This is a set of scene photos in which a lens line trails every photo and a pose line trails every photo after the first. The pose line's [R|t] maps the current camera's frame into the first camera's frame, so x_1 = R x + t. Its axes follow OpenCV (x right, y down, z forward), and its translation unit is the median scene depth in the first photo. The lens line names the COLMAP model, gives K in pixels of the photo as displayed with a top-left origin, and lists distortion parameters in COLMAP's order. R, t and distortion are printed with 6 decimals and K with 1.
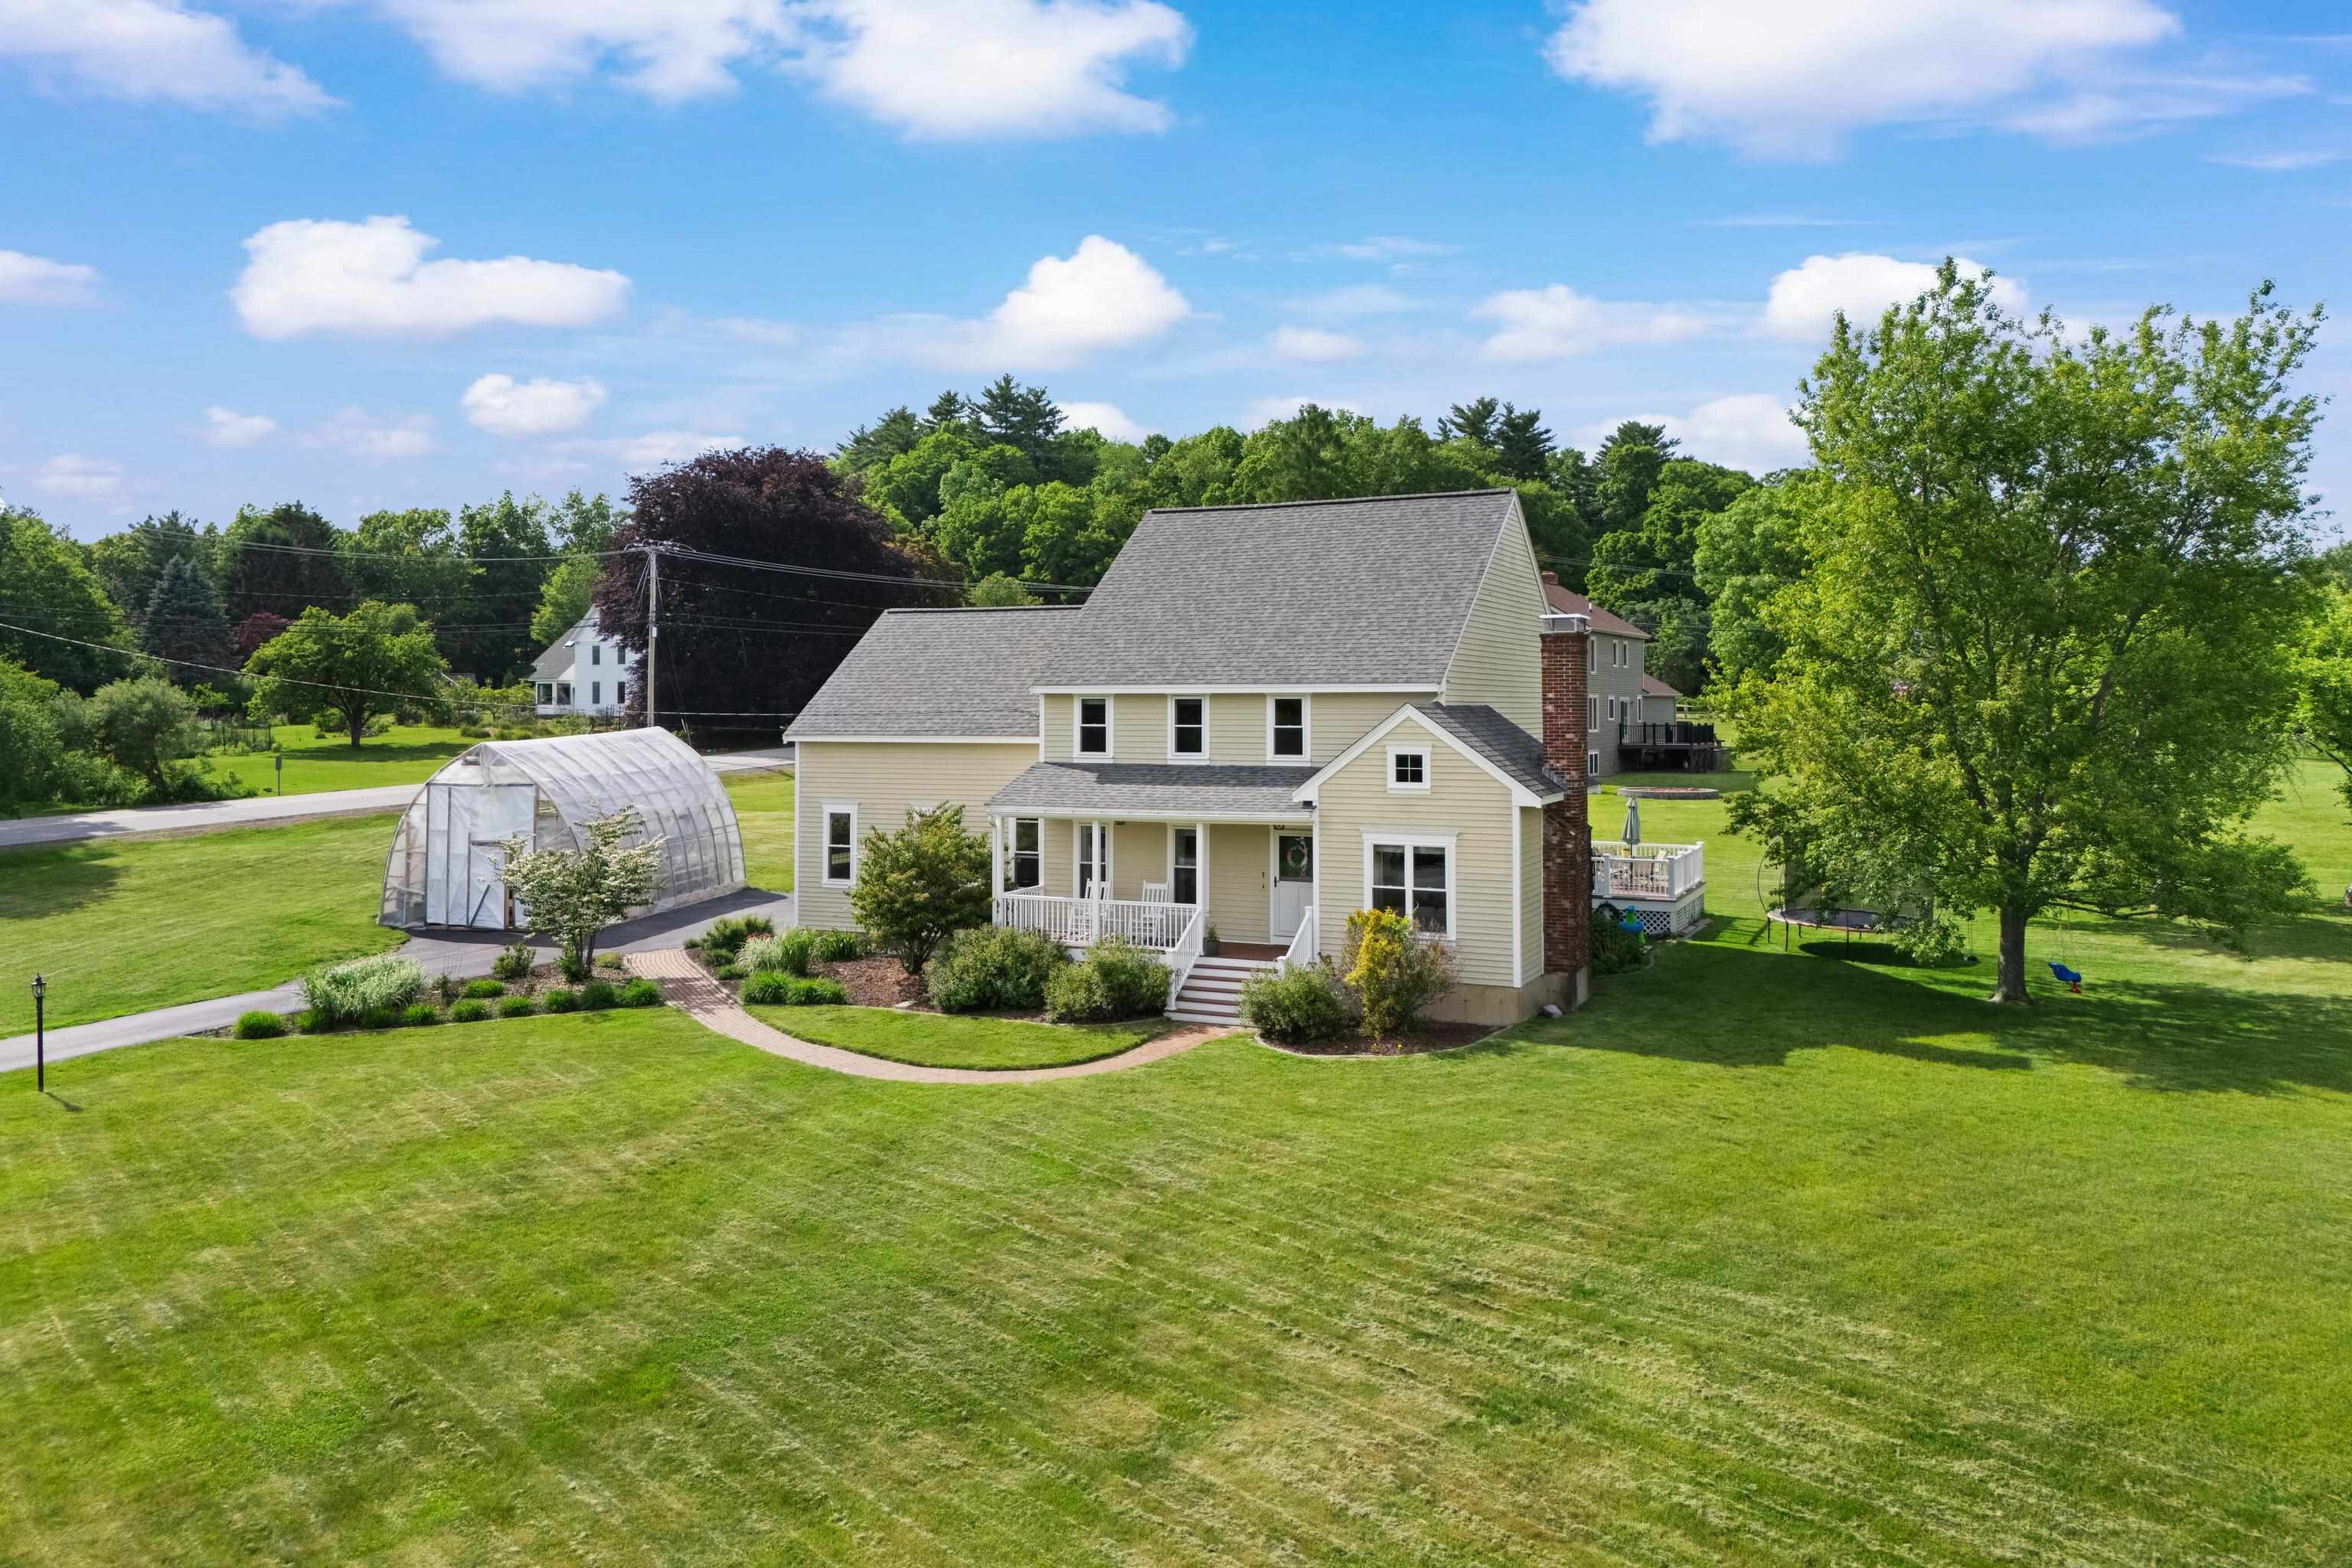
lens RADIAL K [[1740.9, 0, 1174.8], [0, 1740.9, 691.0], [0, 0, 1]] dist [0.072550, -0.067219]
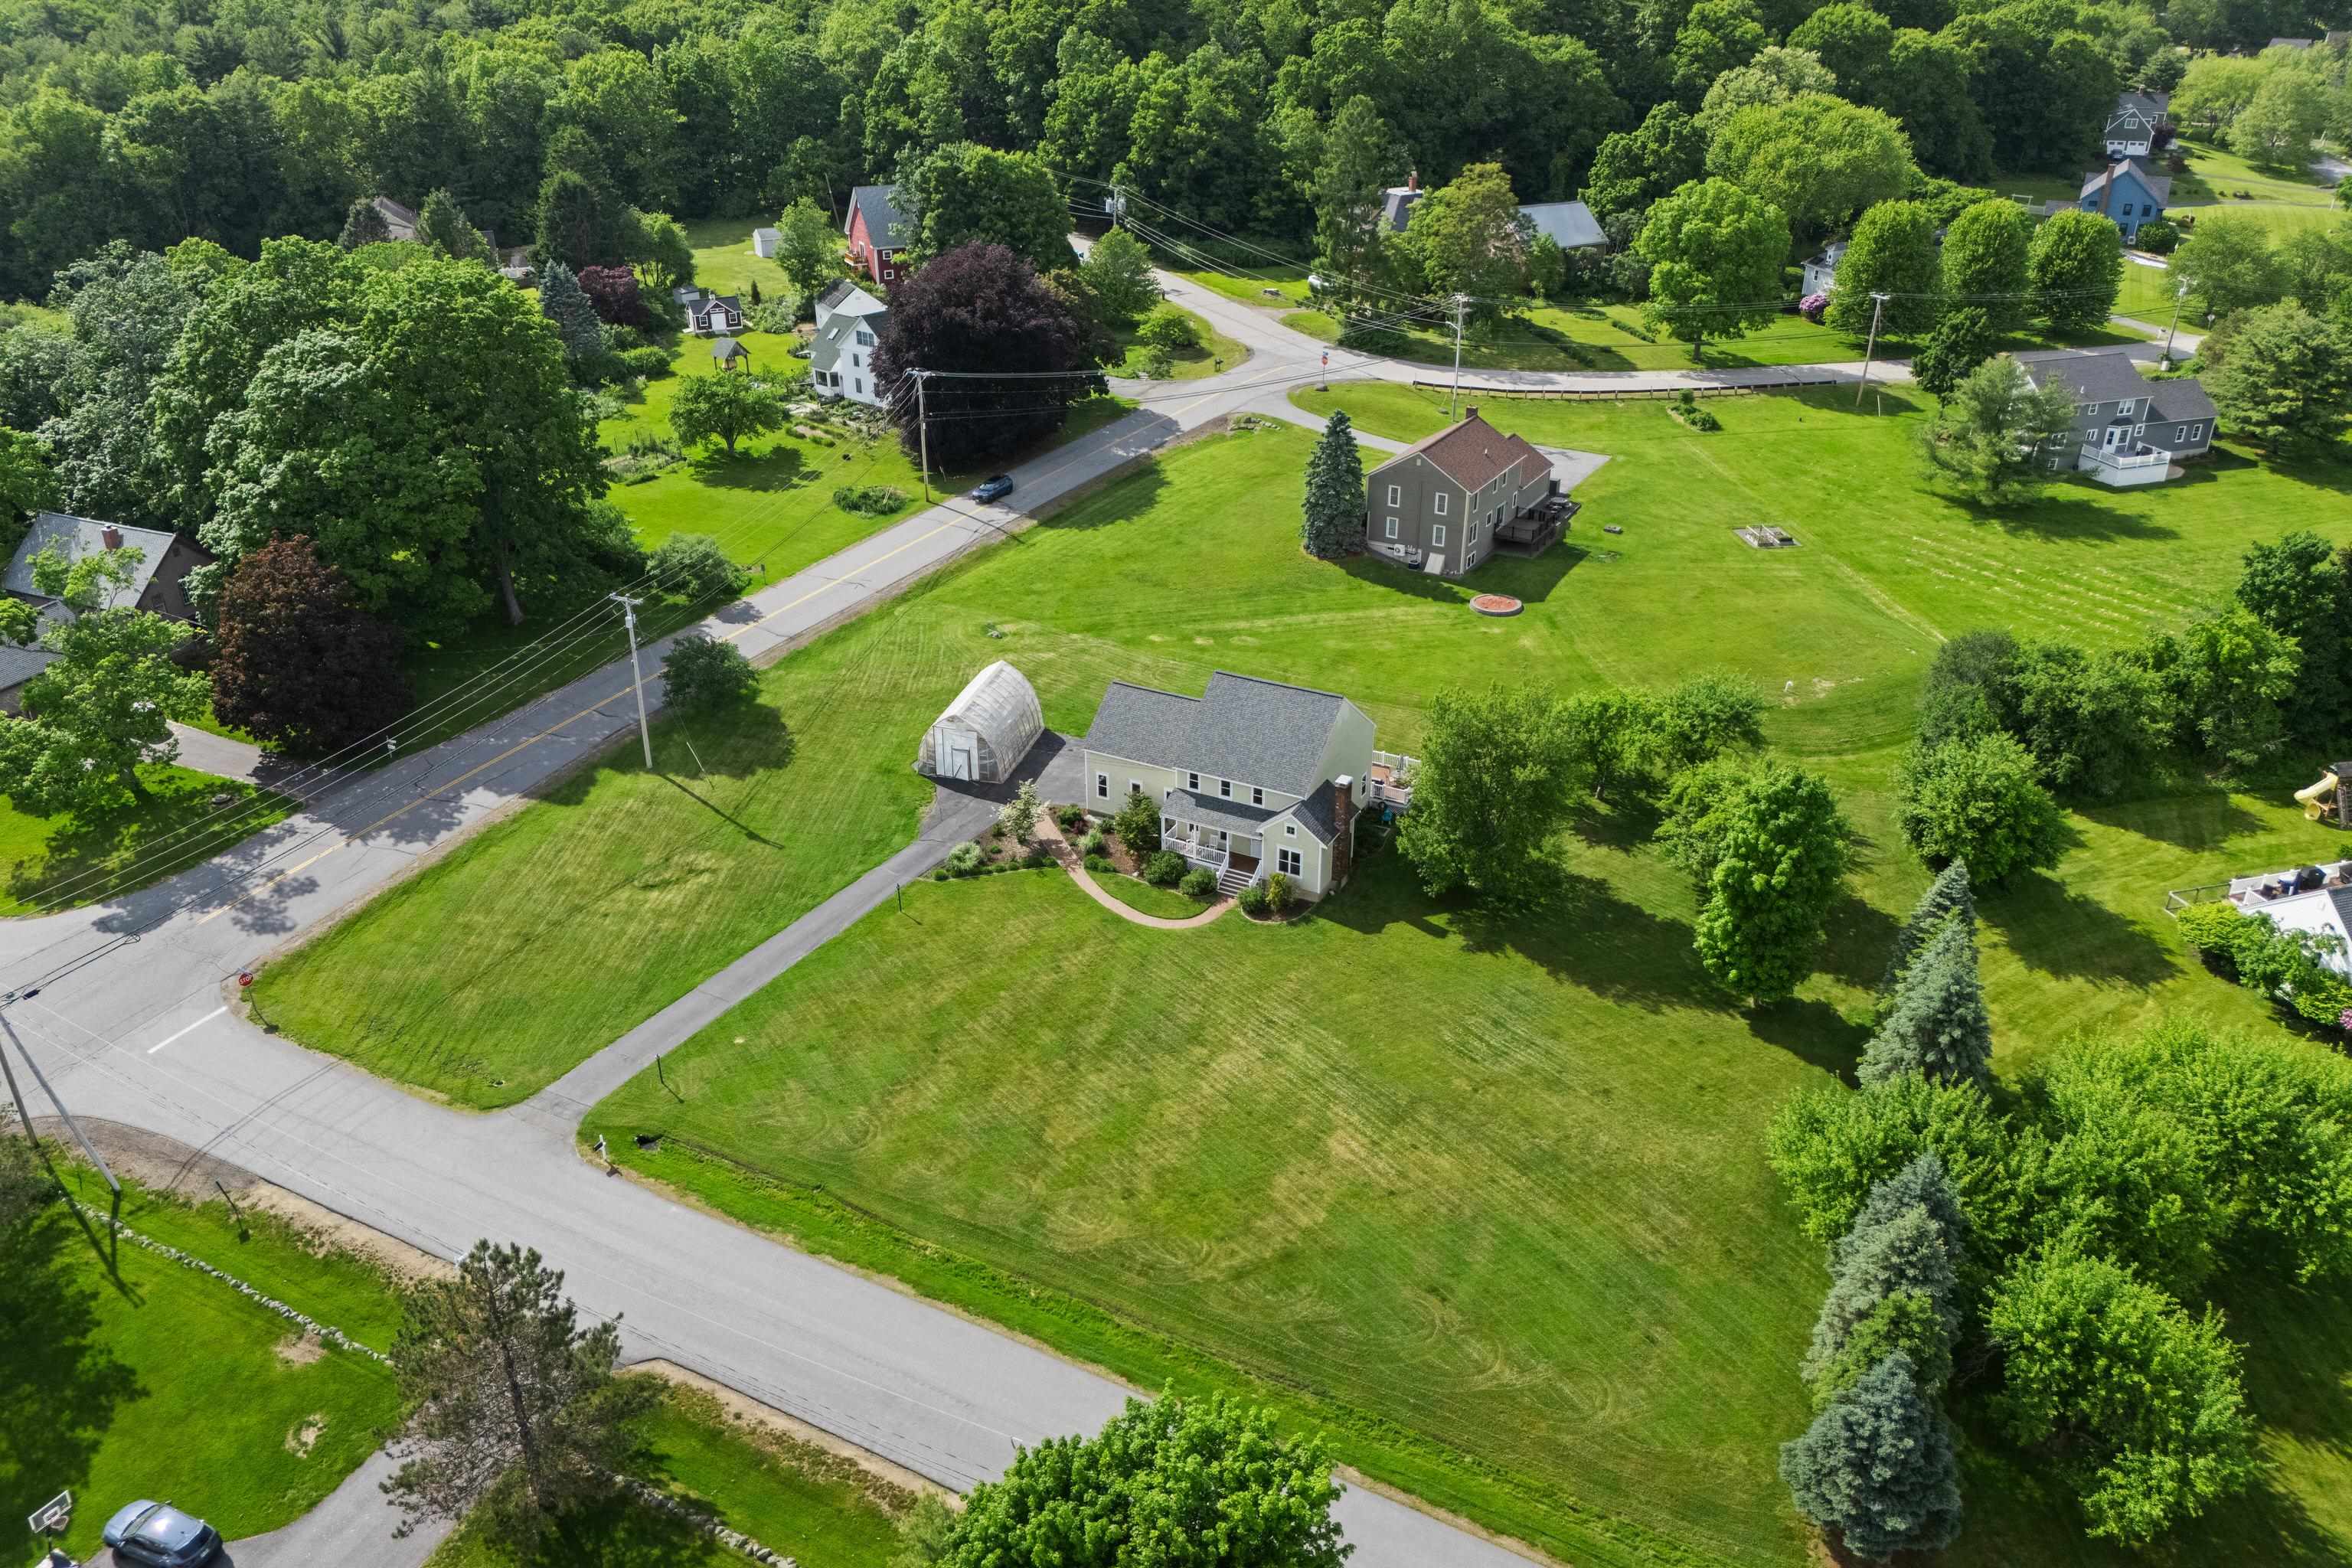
lens RADIAL K [[1726.5, 0, 1176.0], [0, 1726.5, 784.0], [0, 0, 1]] dist [0.105110, -0.138962]
pose [[0.998737, 0.022582, -0.044878, 0.056408], [0.000607, 0.887792, 0.460245, -1.390400], [0.050235, -0.459691, 0.886657, -1.686282]]
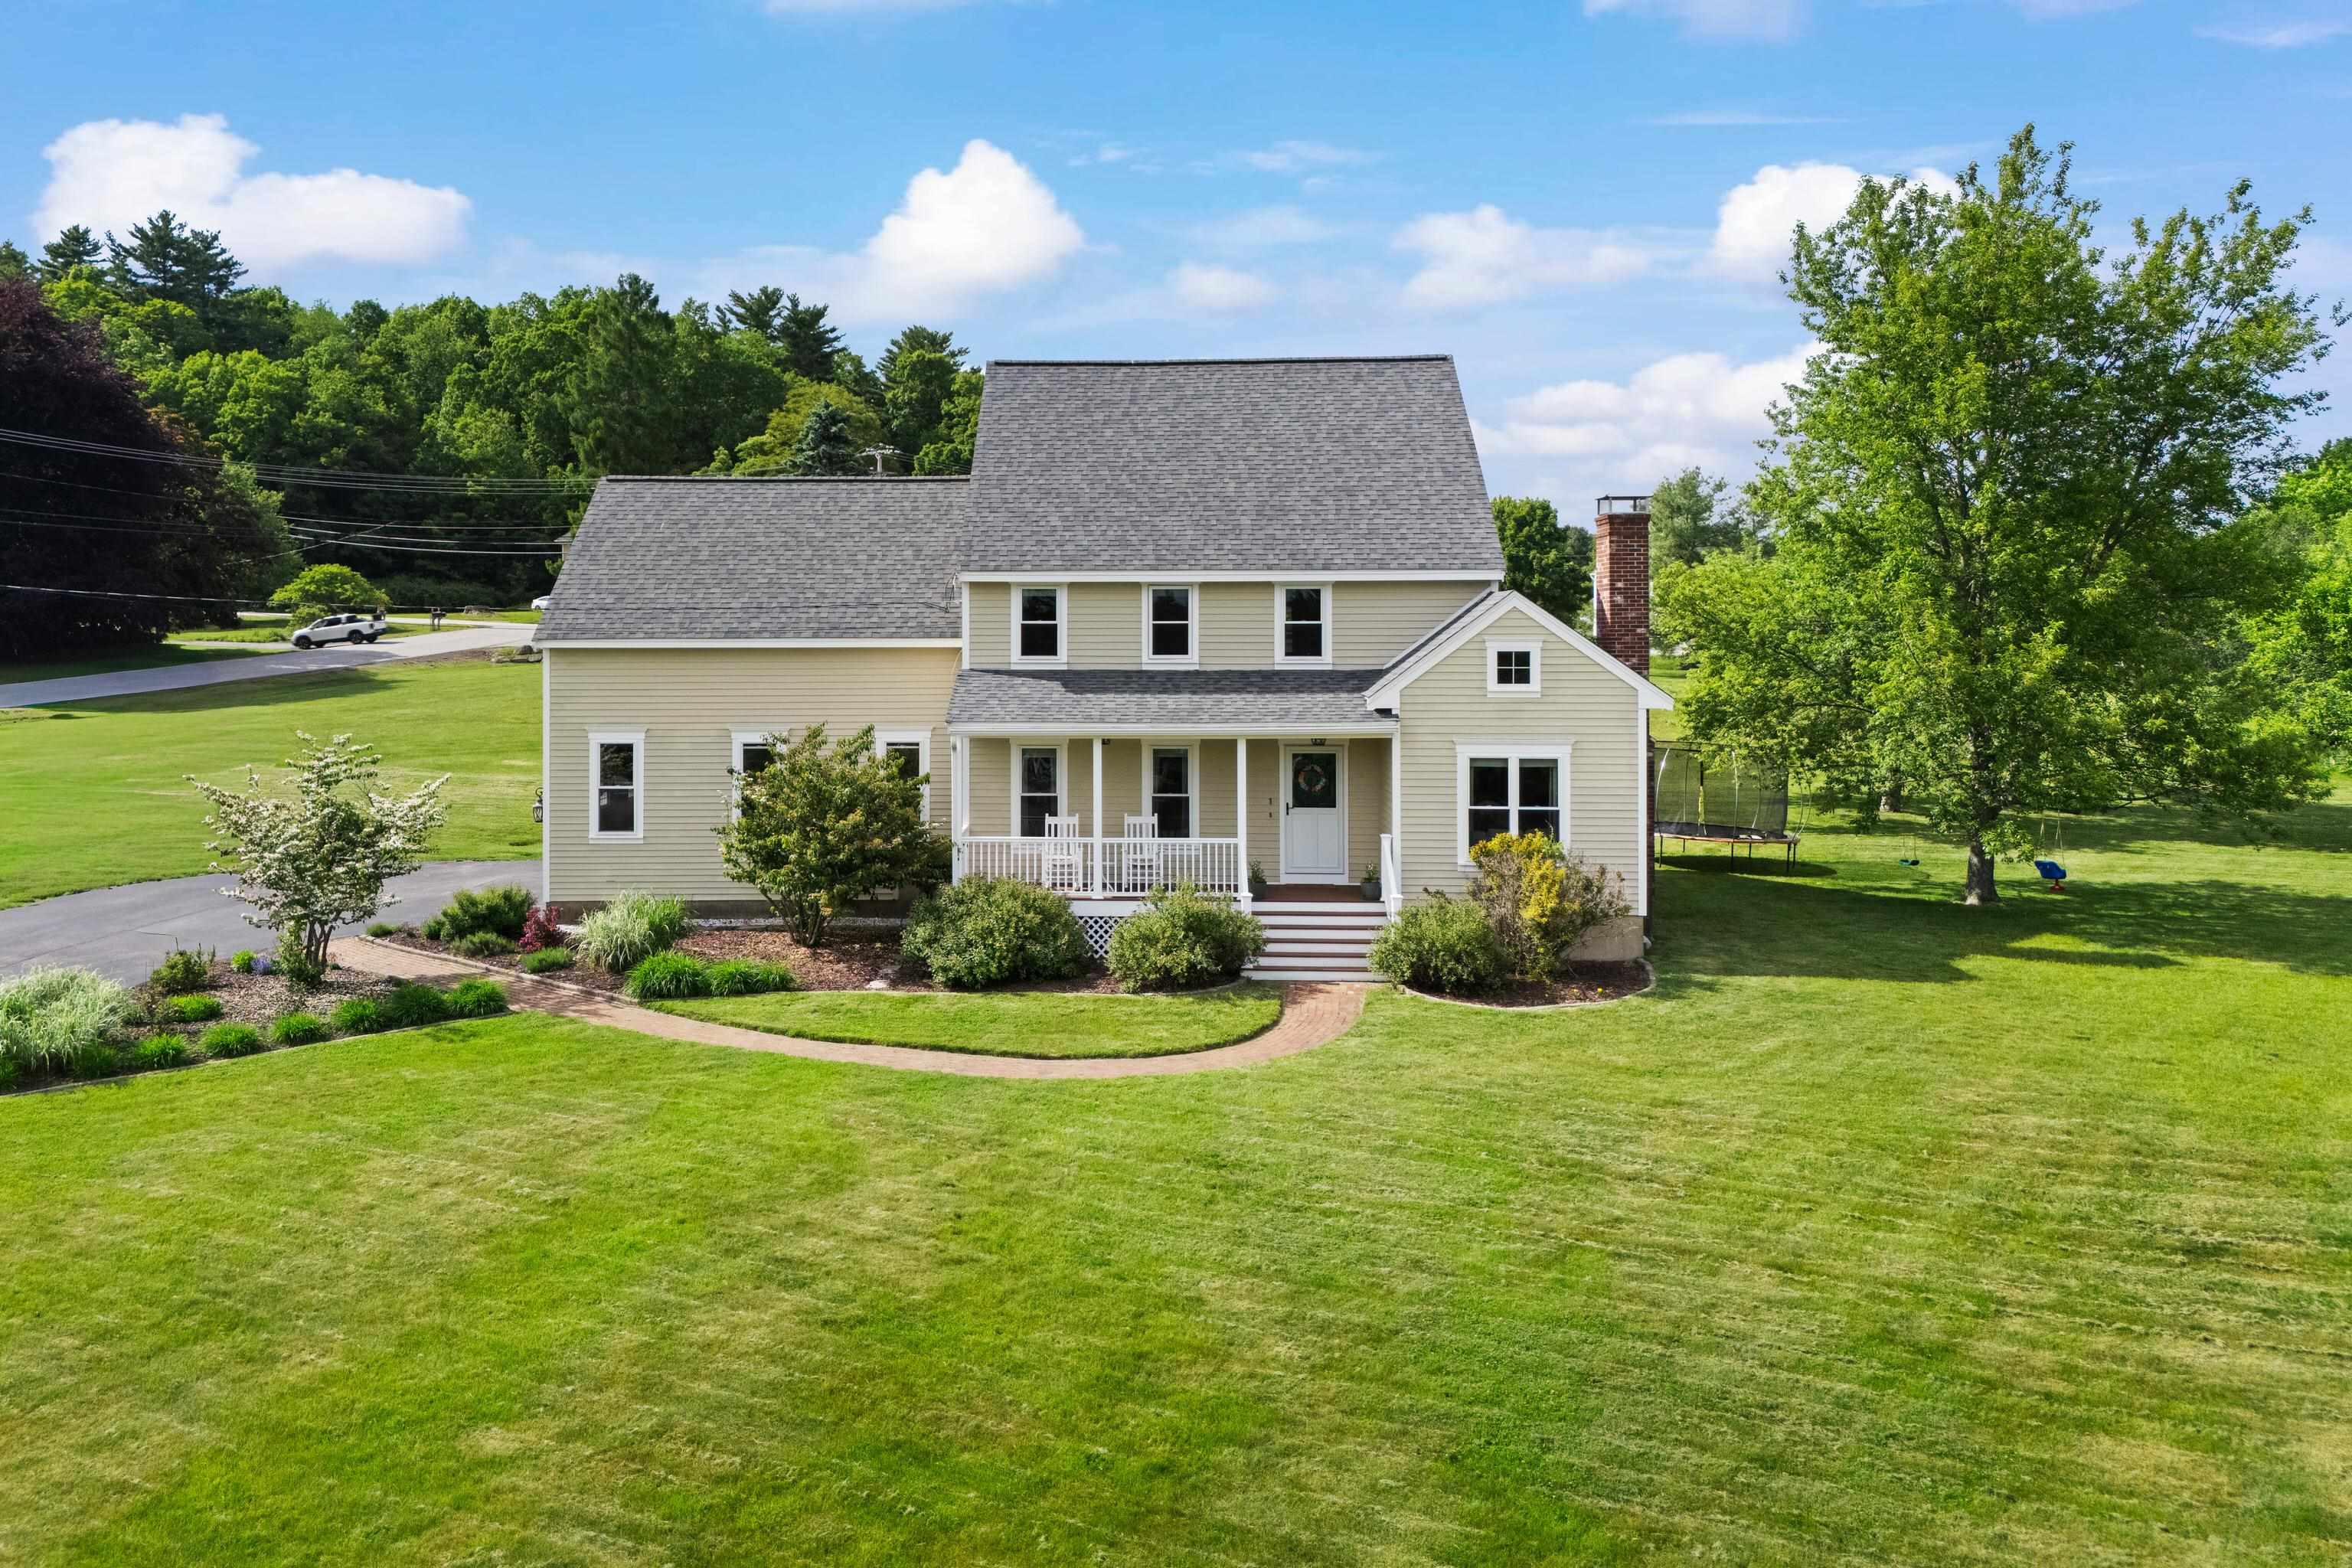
lens RADIAL K [[1923.6, 0, 1069.2], [0, 1923.6, 668.1], [0, 0, 1]] dist [0.069966, -0.072547]
pose [[0.924209, -0.006306, 0.381834, -0.386702], [-0.002786, 0.999726, 0.023253, 0.021097], [-0.381876, -0.022554, 0.923938, 0.190703]]
